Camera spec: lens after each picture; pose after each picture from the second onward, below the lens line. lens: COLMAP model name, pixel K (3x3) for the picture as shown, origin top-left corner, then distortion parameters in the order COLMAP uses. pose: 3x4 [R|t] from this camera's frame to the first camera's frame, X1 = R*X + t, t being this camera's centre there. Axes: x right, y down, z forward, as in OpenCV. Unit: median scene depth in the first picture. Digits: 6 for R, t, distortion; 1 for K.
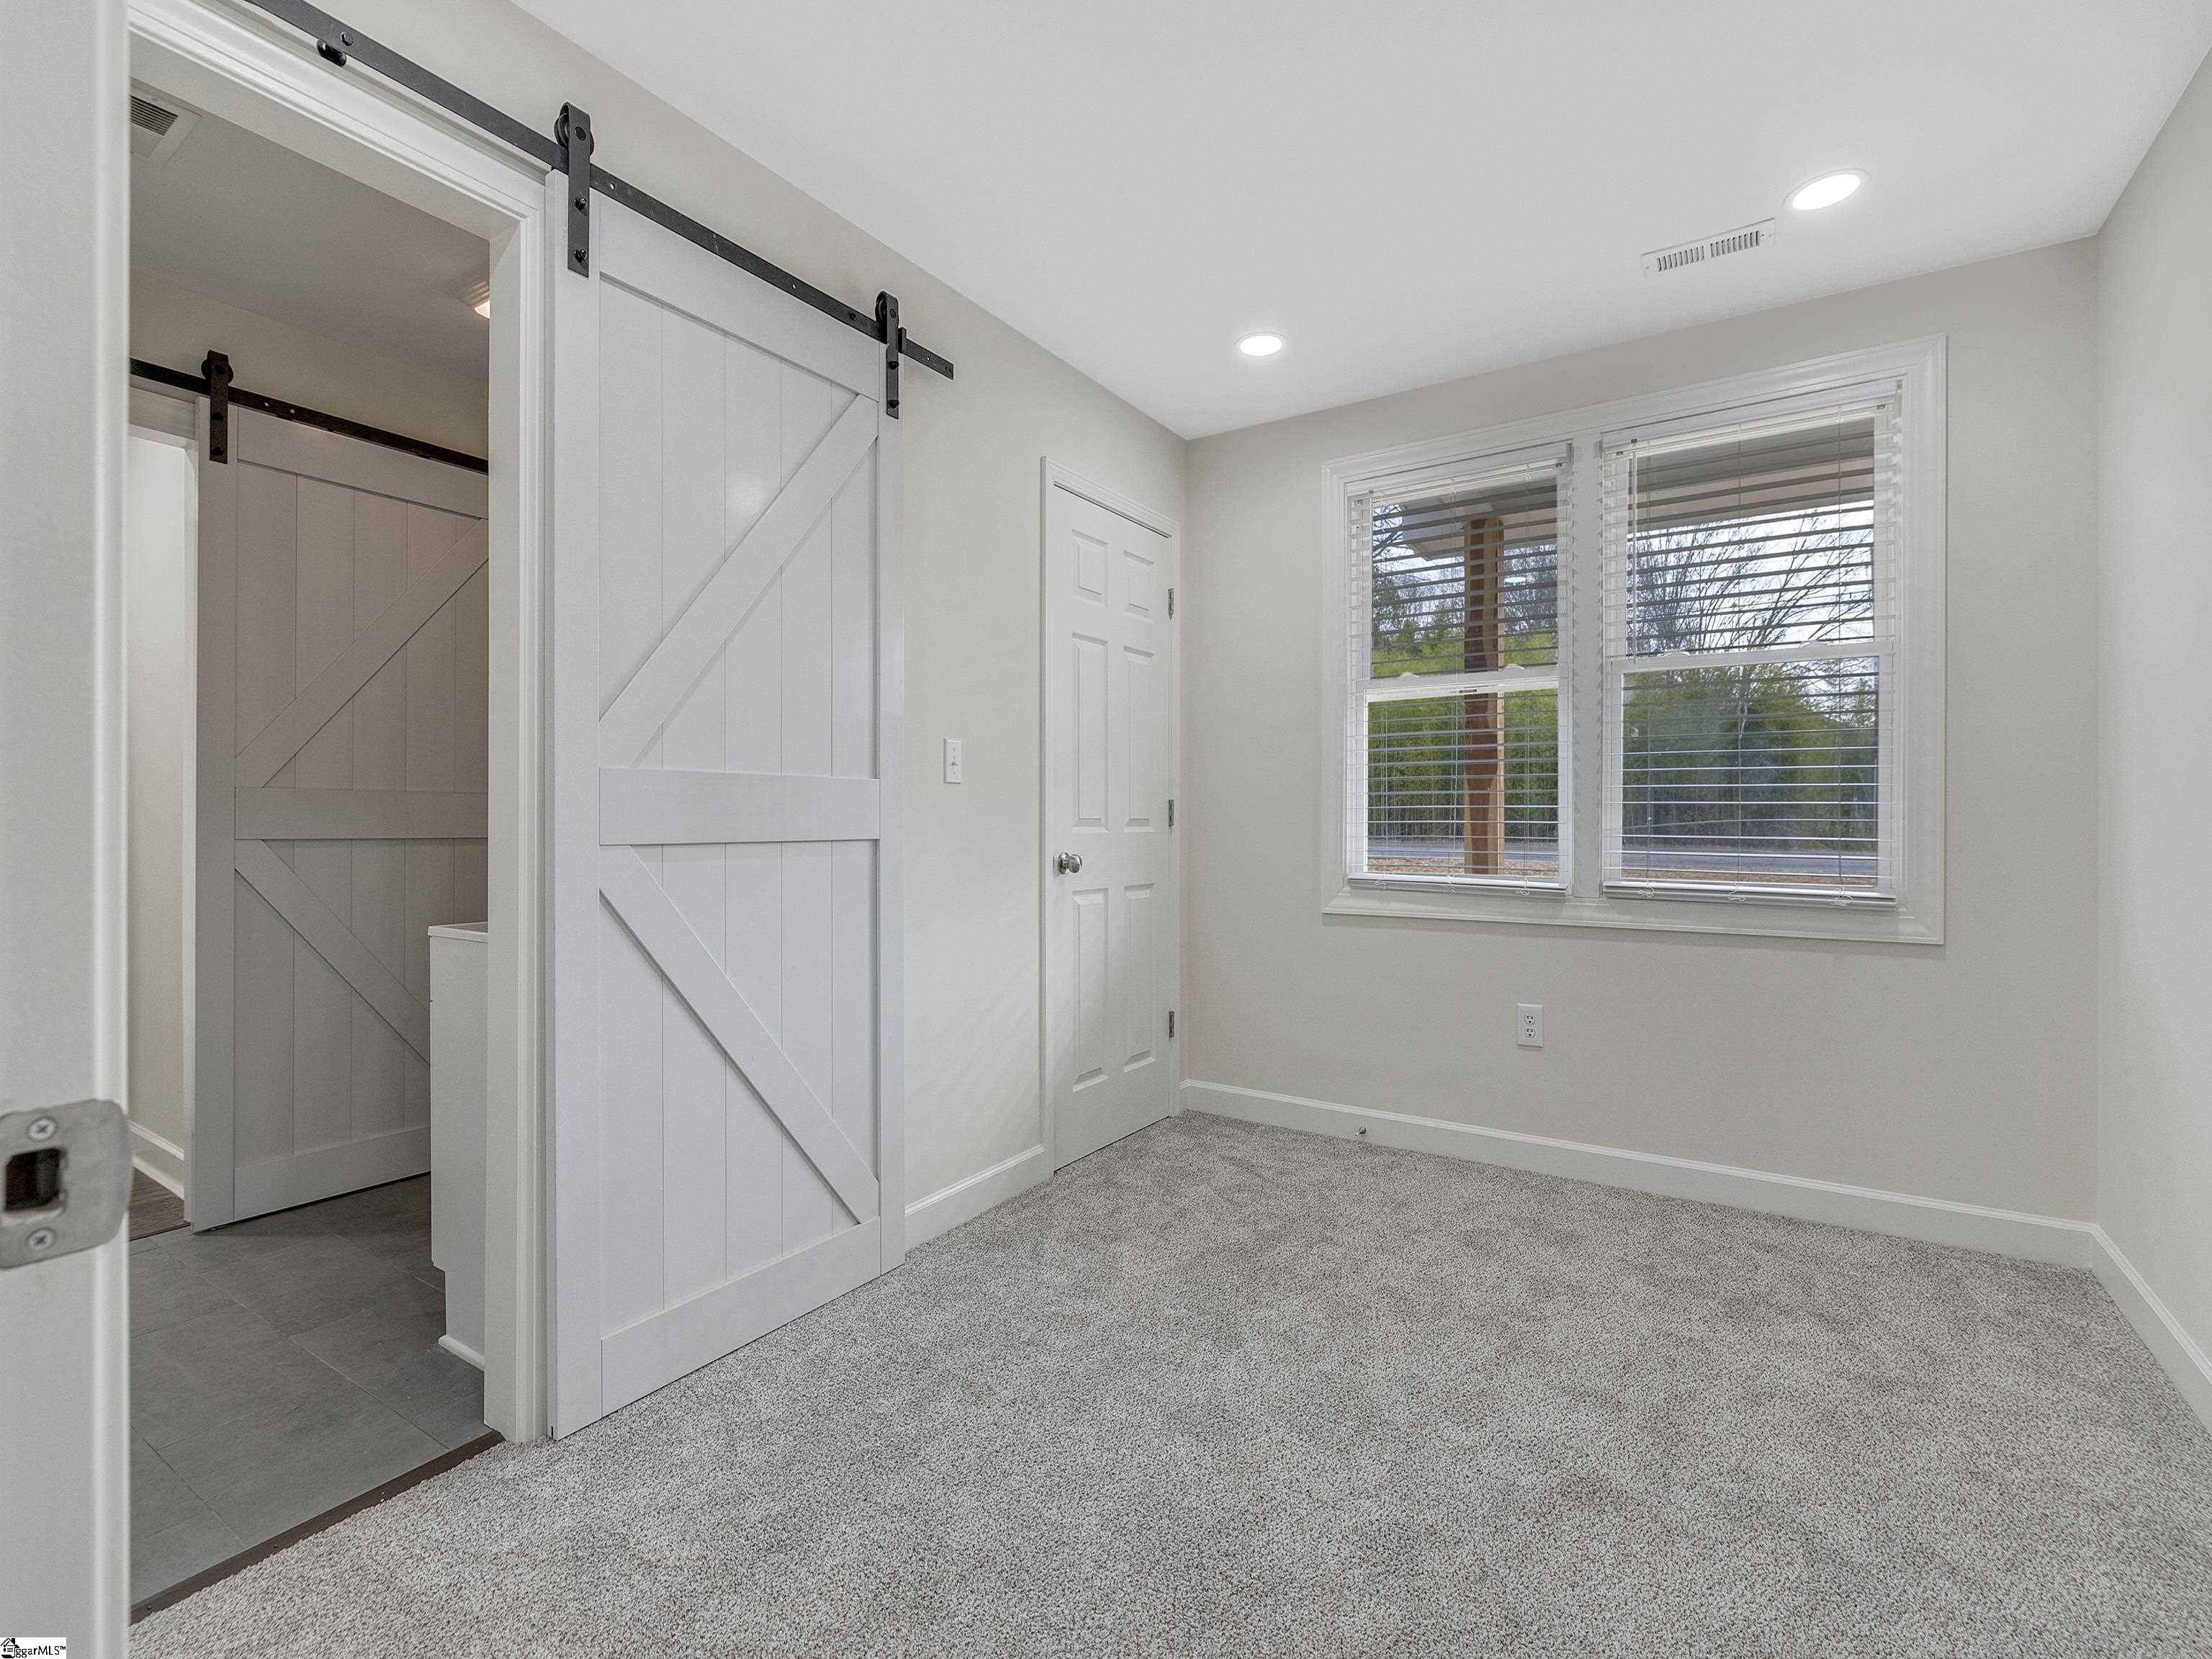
lens RADIAL K [[1009.1, 0, 1106.0], [0, 1009.1, 829.5], [0, 0, 1]] dist [-0.001107, 0.000302]
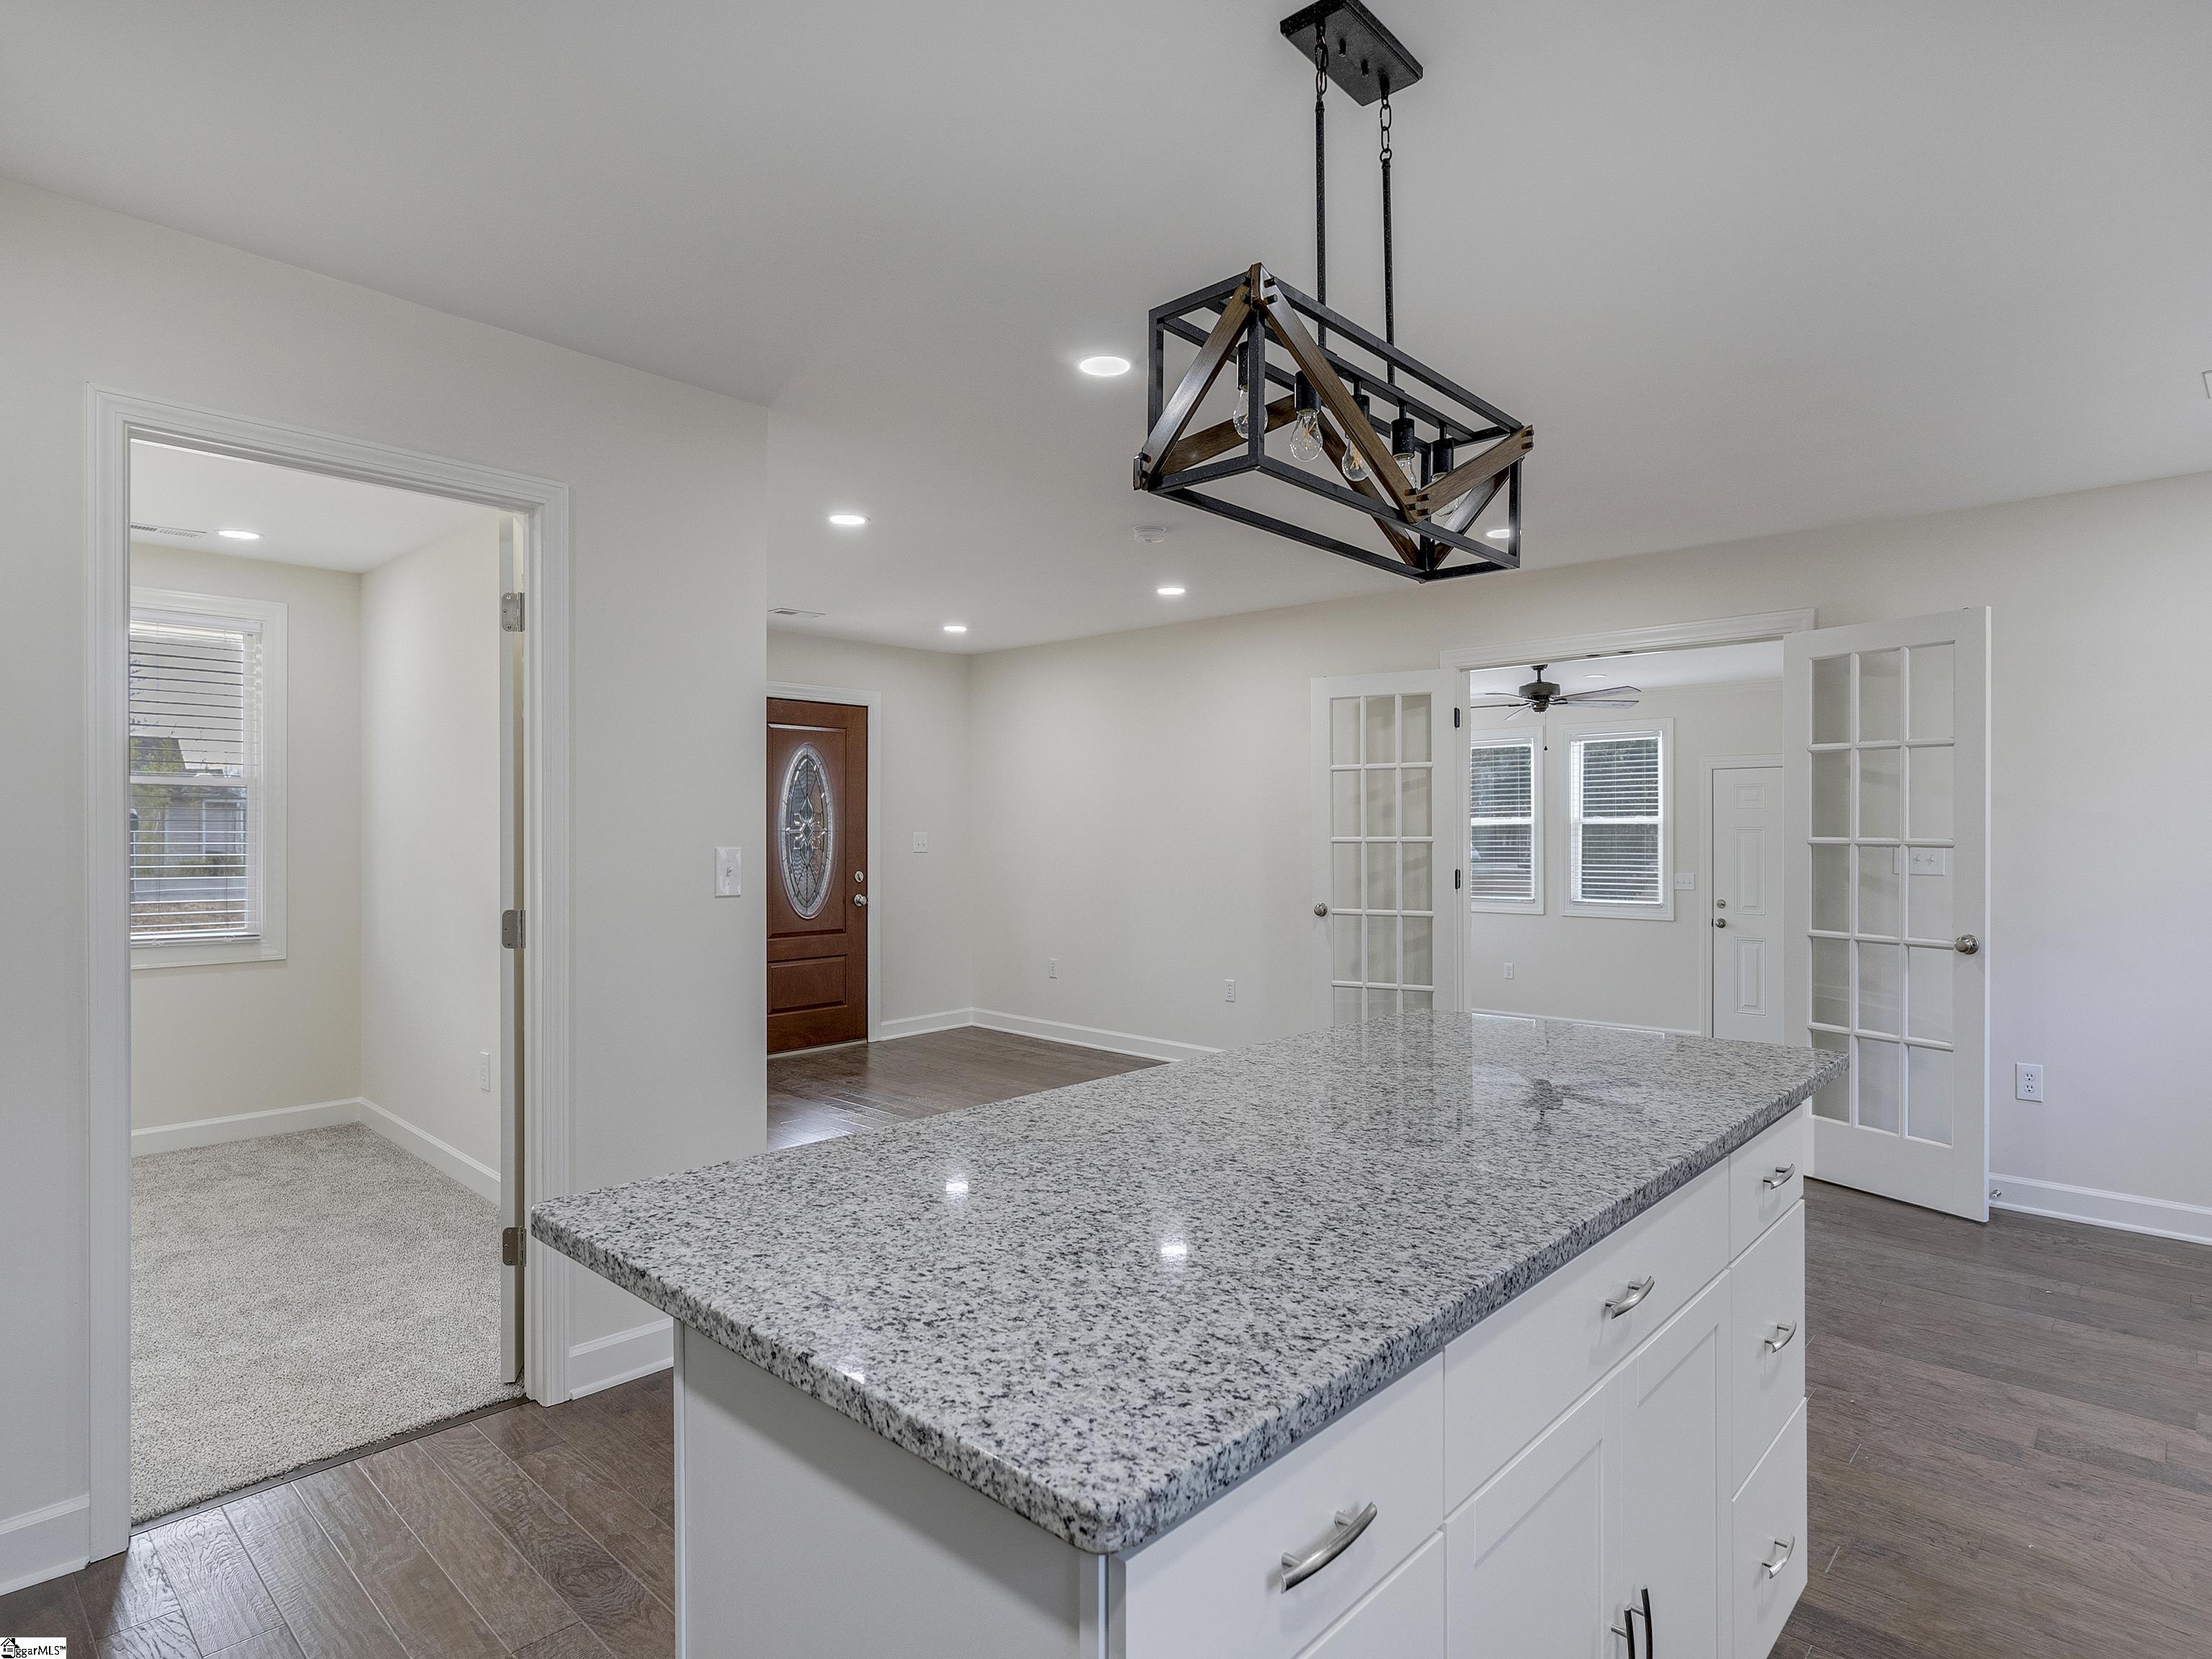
lens RADIAL K [[1187.8, 0, 1106.0], [0, 1187.8, 829.5], [0, 0, 1]] dist [-0.002313, -0.000705]
pose [[0.180934, 0.003028, 0.983491, -1.168485], [0.005026, 0.999979, -0.004003, -0.118183], [-0.983482, 0.005667, 0.180915, -0.956966]]
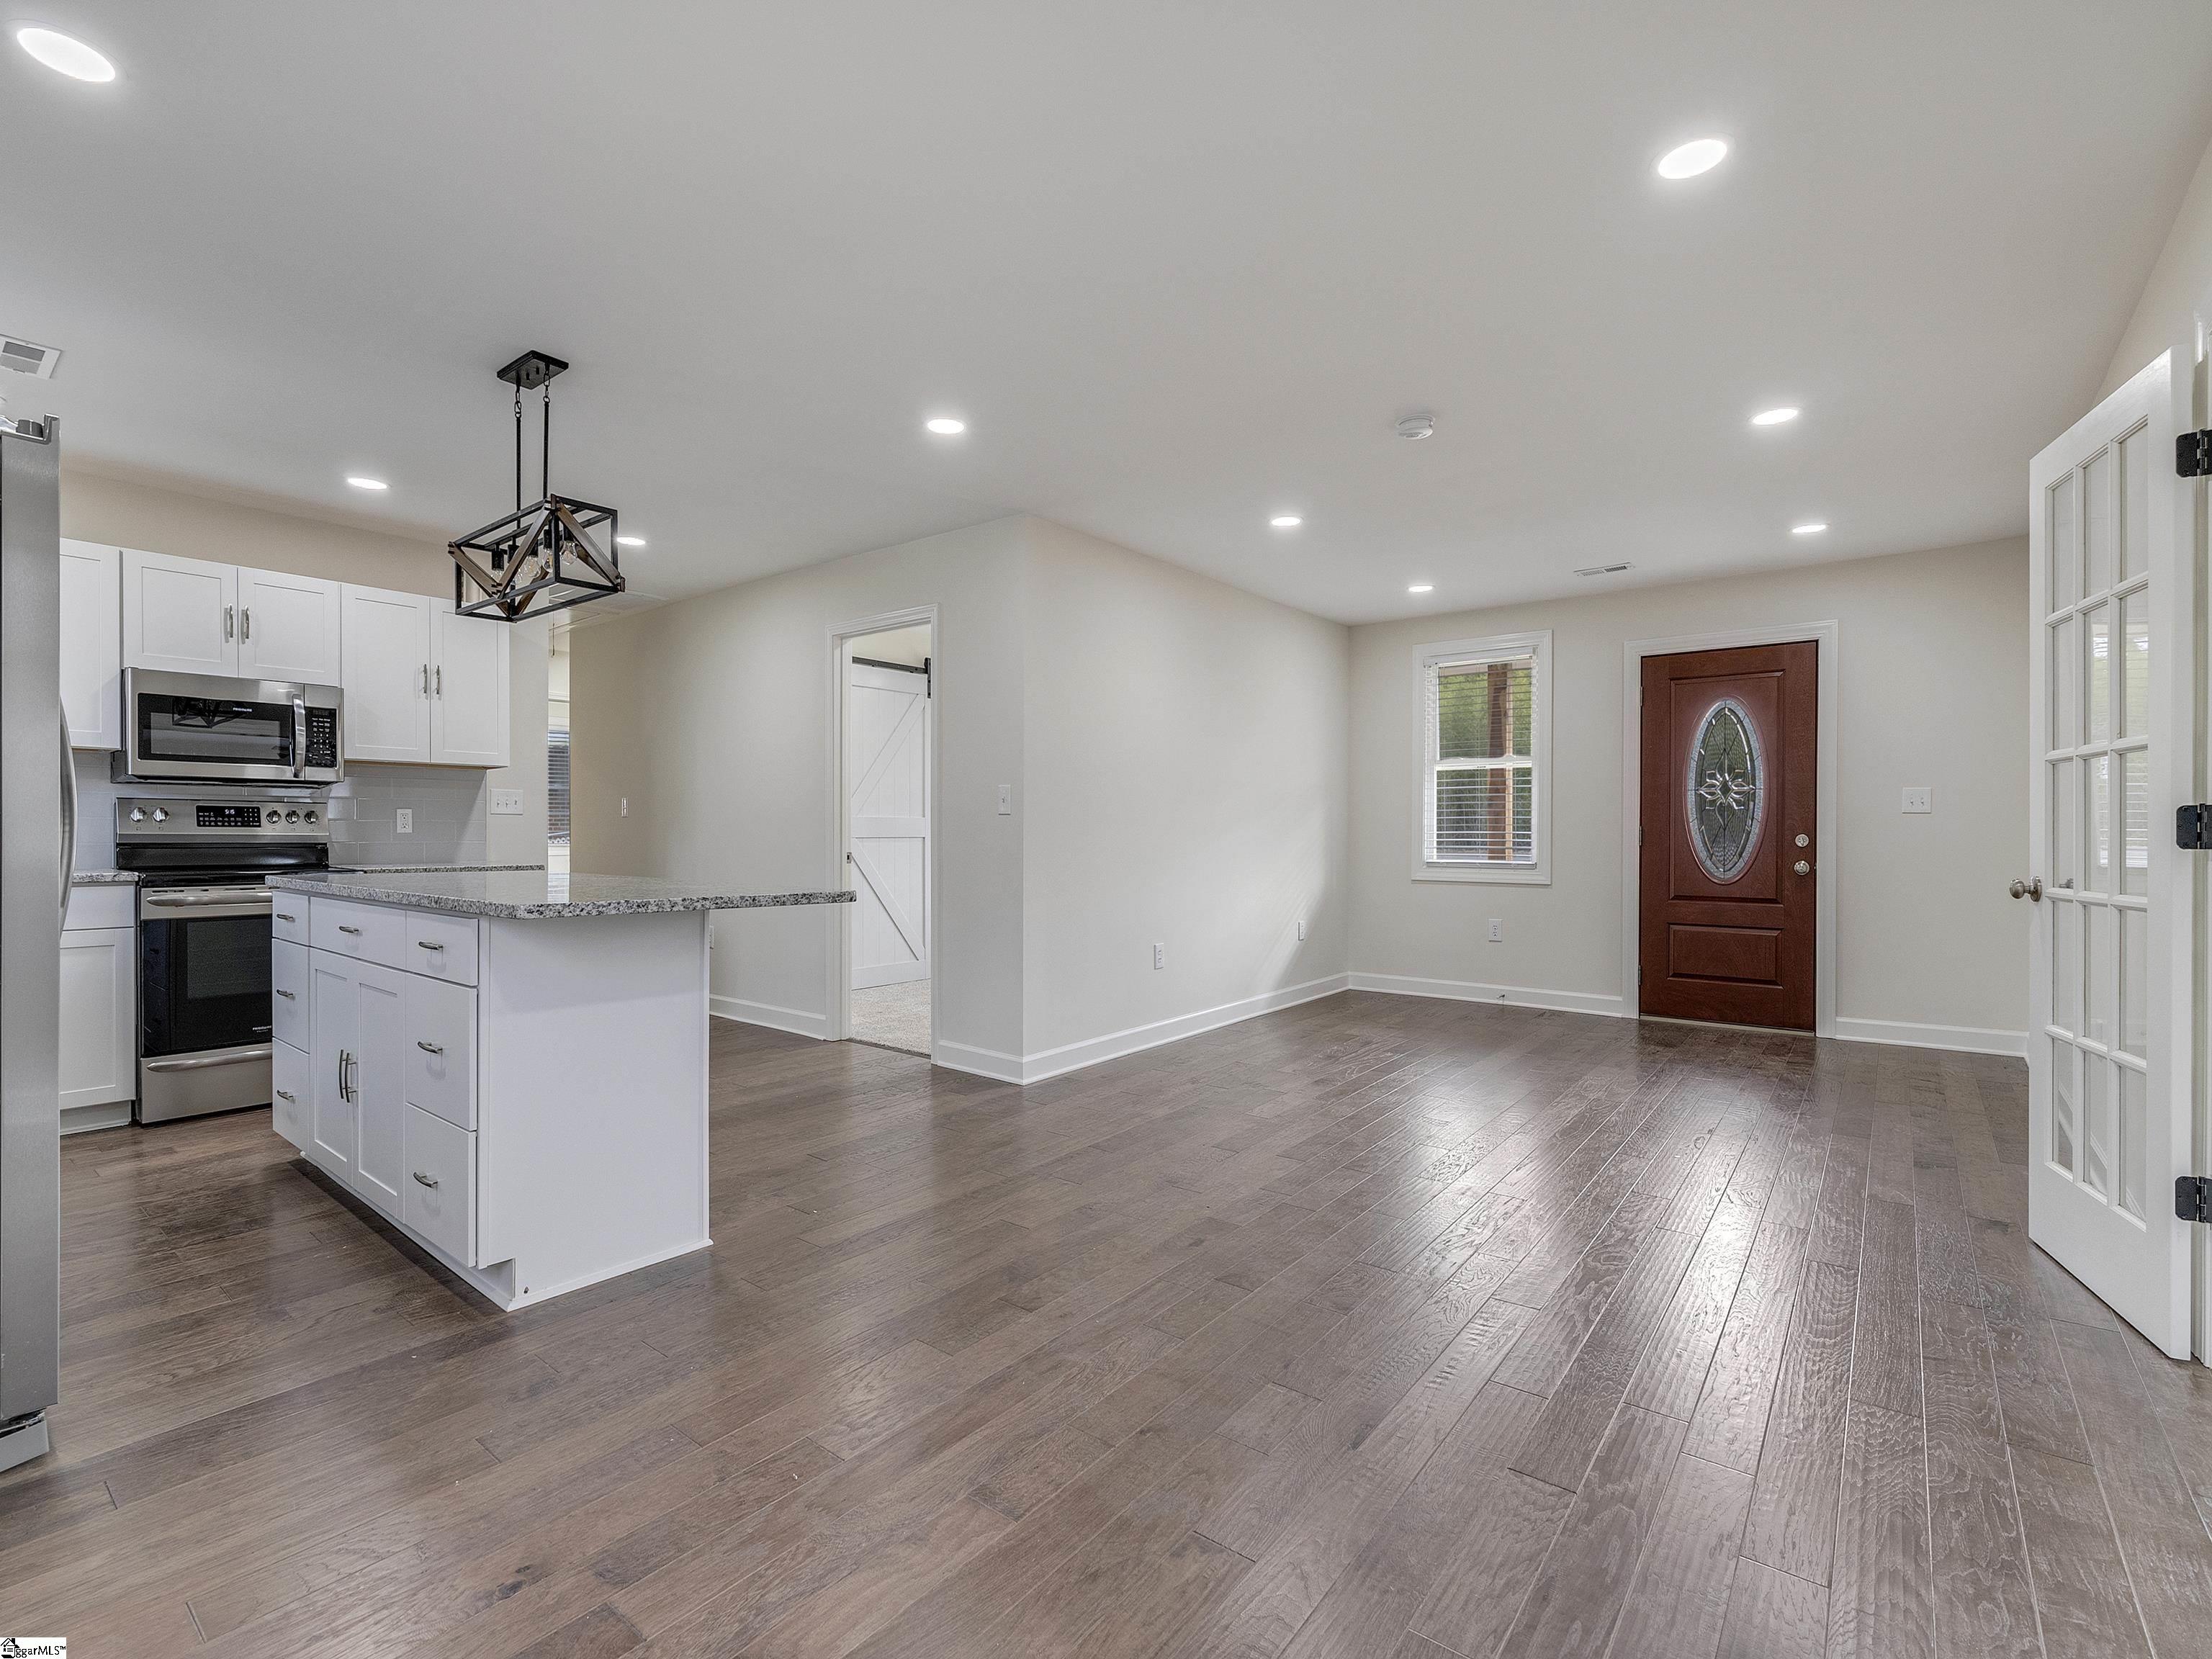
lens RADIAL K [[1009.1, 0, 1106.0], [0, 1009.1, 829.5], [0, 0, 1]] dist [-0.001107, 0.000302]
pose [[0.996064, 0.003665, -0.088565, 0.556346], [-0.003972, 0.999987, -0.003294, -0.007278], [0.088552, 0.003633, 0.996065, -2.316389]]
